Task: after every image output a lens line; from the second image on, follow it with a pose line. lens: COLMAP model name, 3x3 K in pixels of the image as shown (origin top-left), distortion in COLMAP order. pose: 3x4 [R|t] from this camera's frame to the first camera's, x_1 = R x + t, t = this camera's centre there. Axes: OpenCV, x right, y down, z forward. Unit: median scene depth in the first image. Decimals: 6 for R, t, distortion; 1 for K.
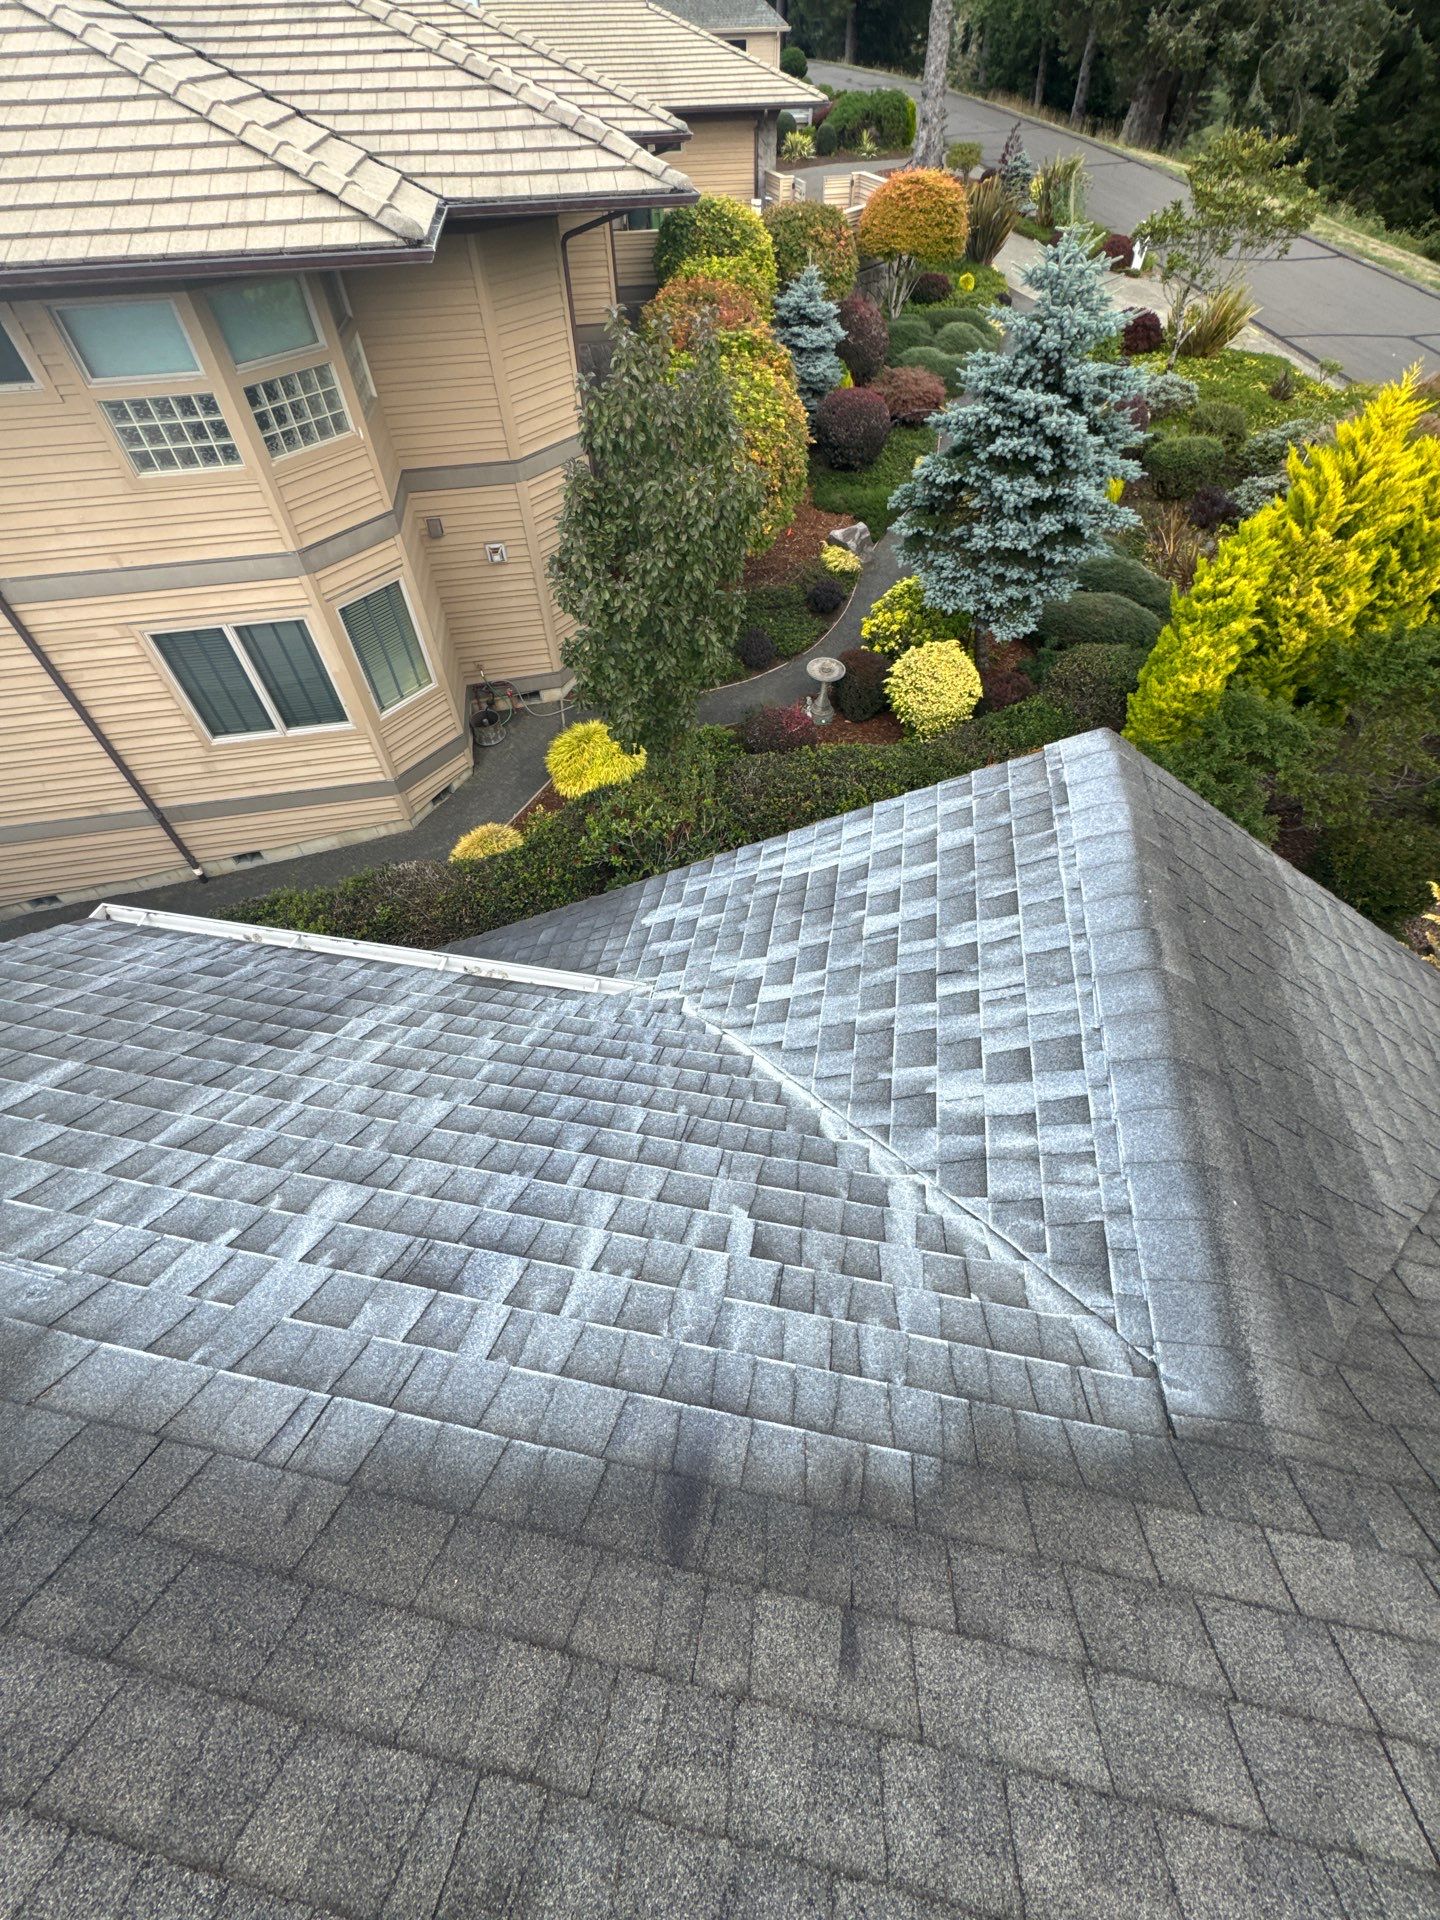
lens RADIAL K [[763.8, 0, 718.5], [0, 763.8, 955.3], [0, 0, 1]] dist [-0.000619, -0.000100]
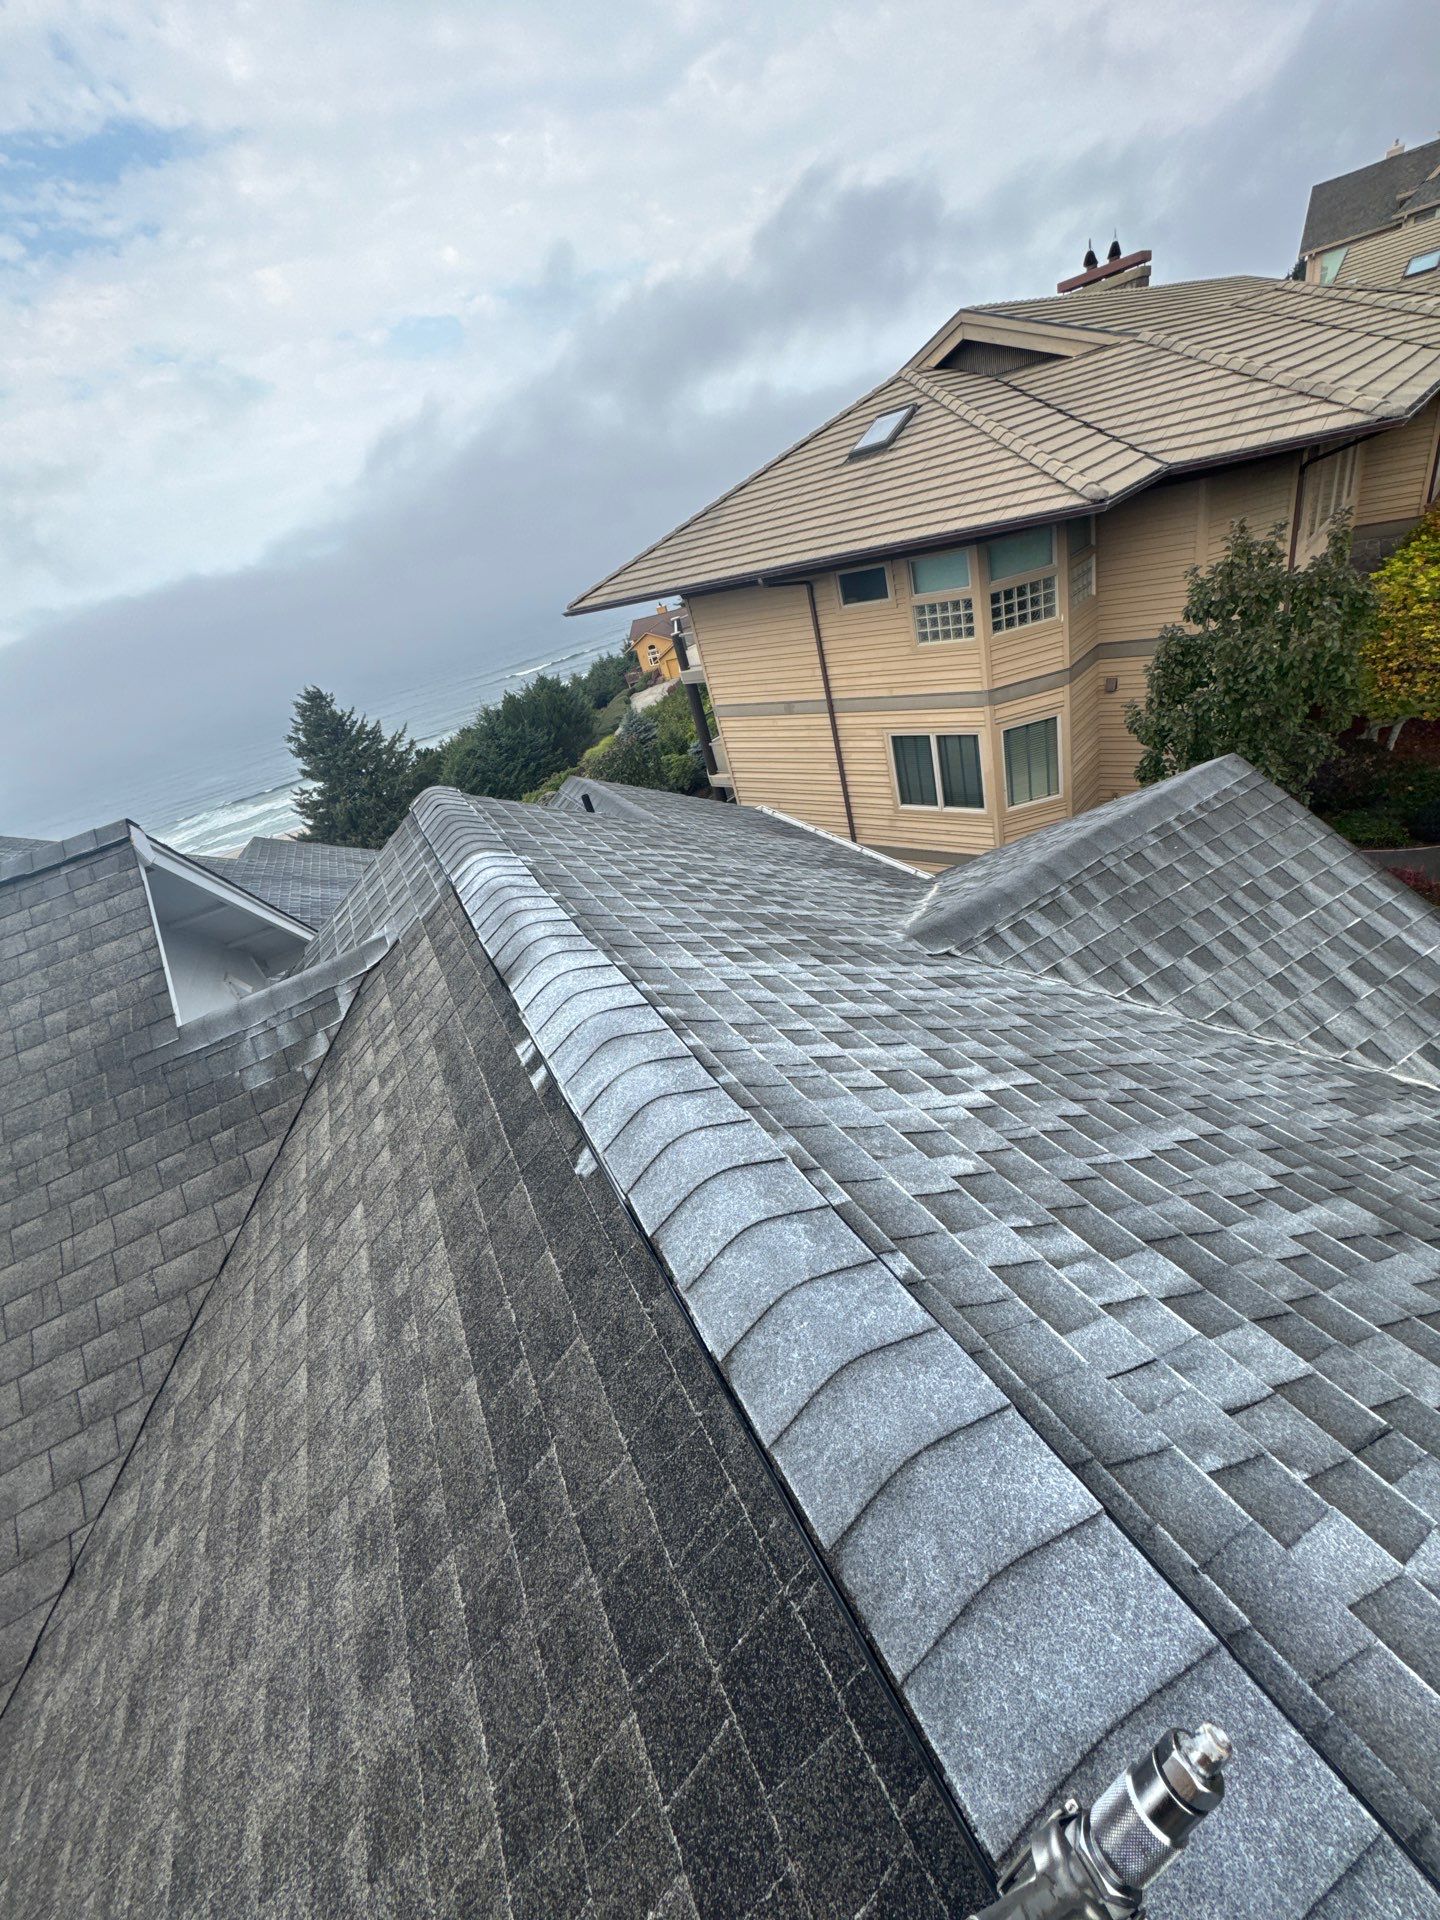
lens RADIAL K [[763.8, 0, 722.4], [0, 763.8, 957.6], [0, 0, 1]] dist [-0.000619, -0.000100]
pose [[0.607634, 0.286963, -0.740563, 0.378074], [-0.430211, 0.902723, -0.003191, 0.166854], [0.667607, 0.320538, 0.671980, -0.180041]]
